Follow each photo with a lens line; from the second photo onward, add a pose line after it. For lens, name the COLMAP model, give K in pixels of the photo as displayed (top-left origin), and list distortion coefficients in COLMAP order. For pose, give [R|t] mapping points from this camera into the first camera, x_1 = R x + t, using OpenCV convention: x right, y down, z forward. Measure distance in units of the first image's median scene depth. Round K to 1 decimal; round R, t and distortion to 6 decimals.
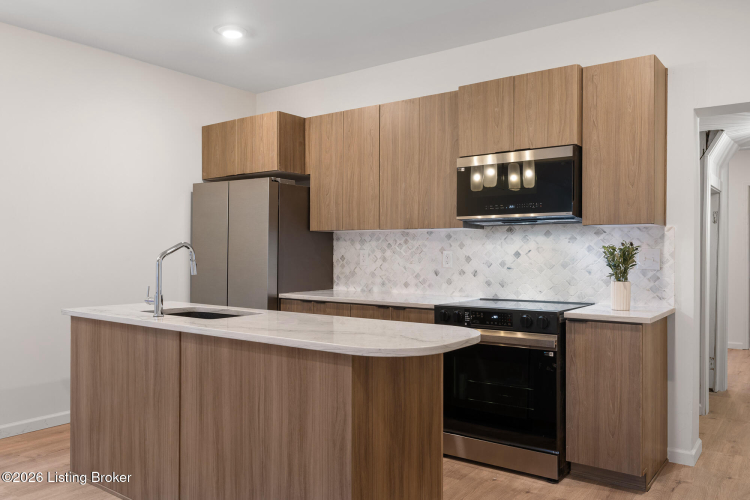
lens RADIAL K [[585.0, 0, 375.0], [0, 585.0, 250.0], [0, 0, 1]] dist [0.000098, 0.000123]
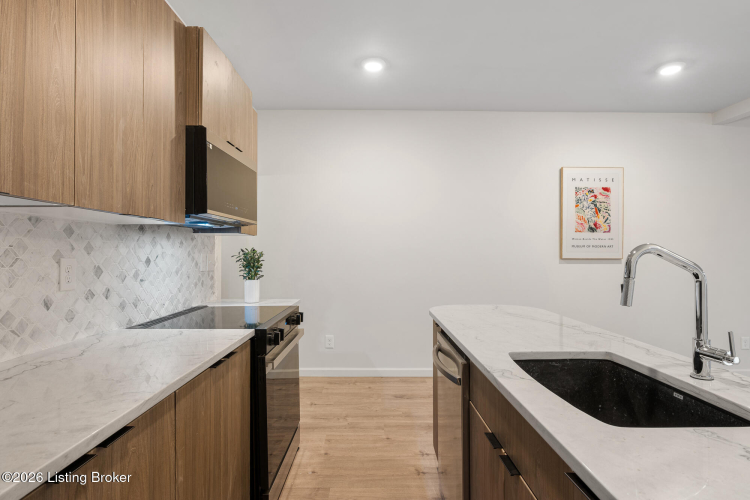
lens RADIAL K [[399.4, 0, 375.0], [0, 399.4, 250.0], [0, 0, 1]] dist [-0.000273, 0.000161]
pose [[-0.600318, 0.005294, 0.799744, -0.336228], [-0.002236, 0.999963, -0.008298, -0.003588], [-0.799759, -0.006770, -0.600284, 1.019129]]
